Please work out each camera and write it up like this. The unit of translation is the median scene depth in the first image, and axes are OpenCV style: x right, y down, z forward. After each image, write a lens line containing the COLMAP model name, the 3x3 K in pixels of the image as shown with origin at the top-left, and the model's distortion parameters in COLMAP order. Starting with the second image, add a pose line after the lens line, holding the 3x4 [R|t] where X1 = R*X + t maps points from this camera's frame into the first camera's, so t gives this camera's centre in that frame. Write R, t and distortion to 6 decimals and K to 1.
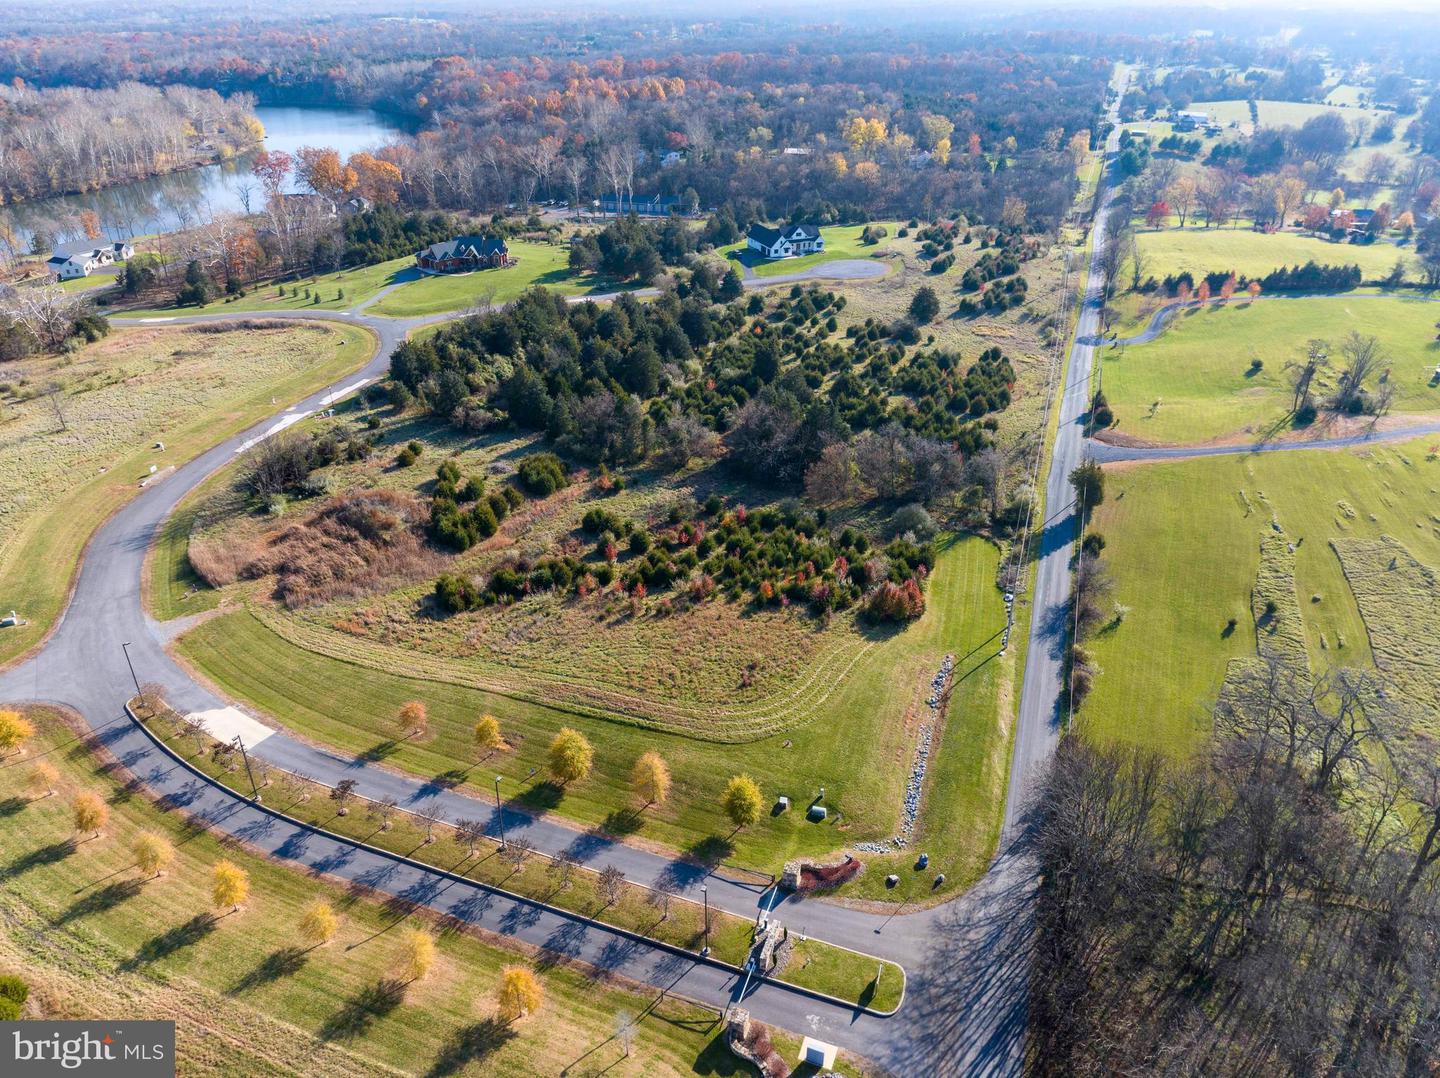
lens RADIAL K [[1016.7, 0, 719.7], [0, 1016.7, 543.2], [0, 0, 1]] dist [-0.043904, 0.003524]
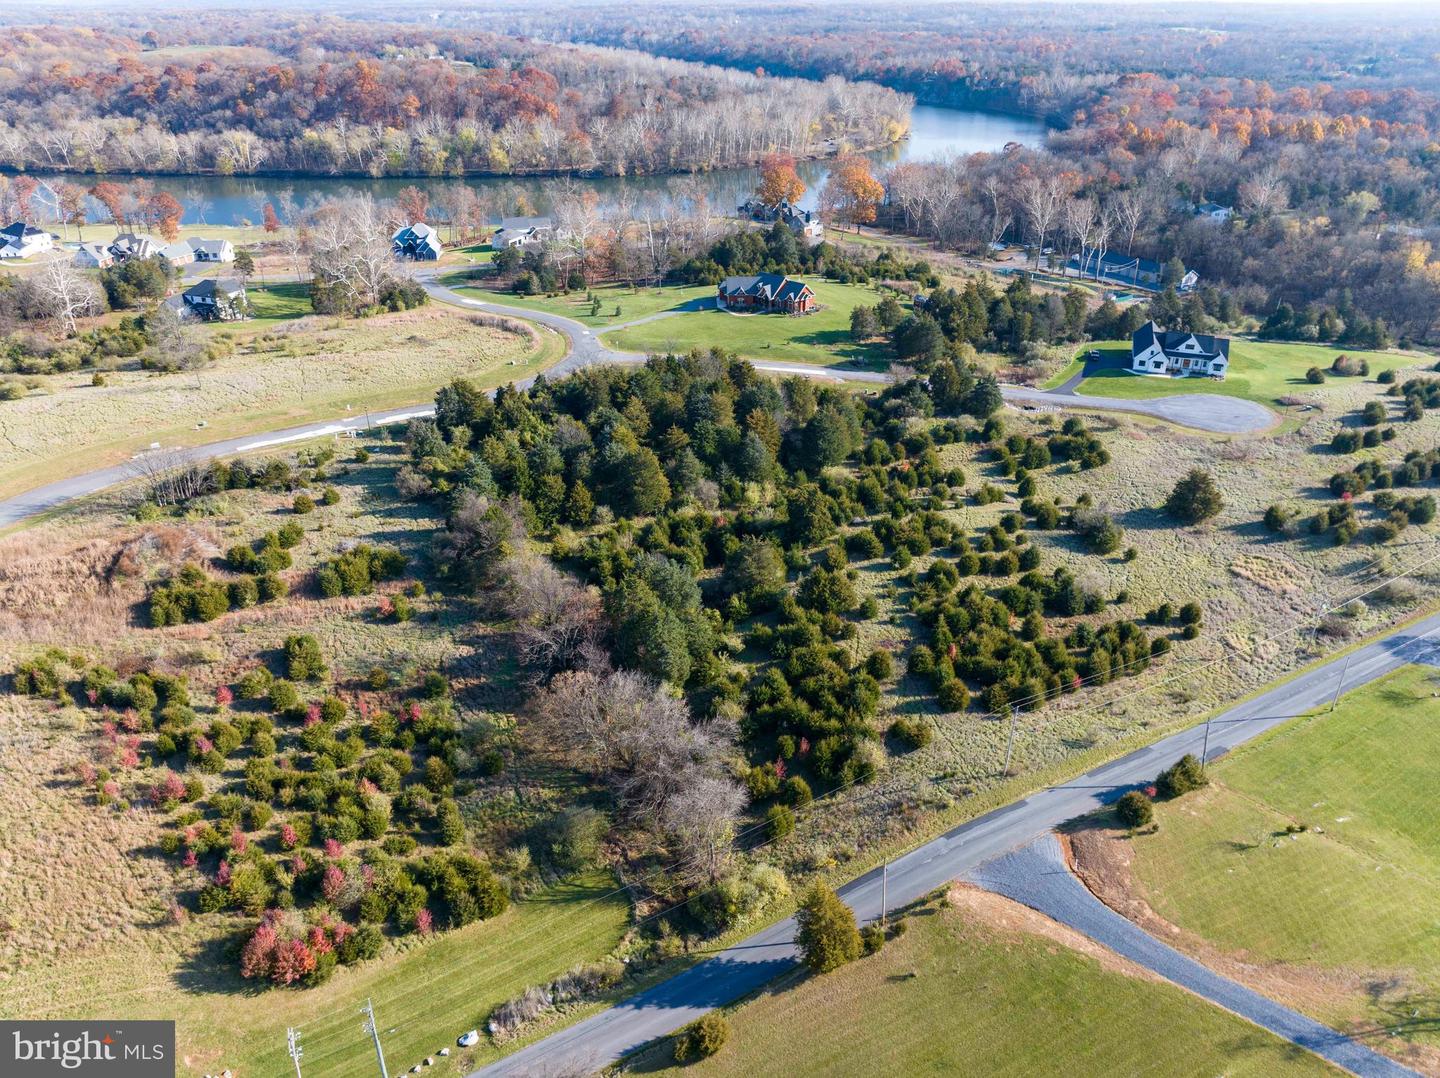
lens RADIAL K [[1016.7, 0, 719.7], [0, 1016.7, 543.2], [0, 0, 1]] dist [-0.043904, 0.003524]
pose [[0.751380, 0.312835, -0.581001, 0.311300], [-0.315894, 0.943560, 0.099521, -0.156007], [0.579343, 0.108756, 0.807795, 0.282685]]
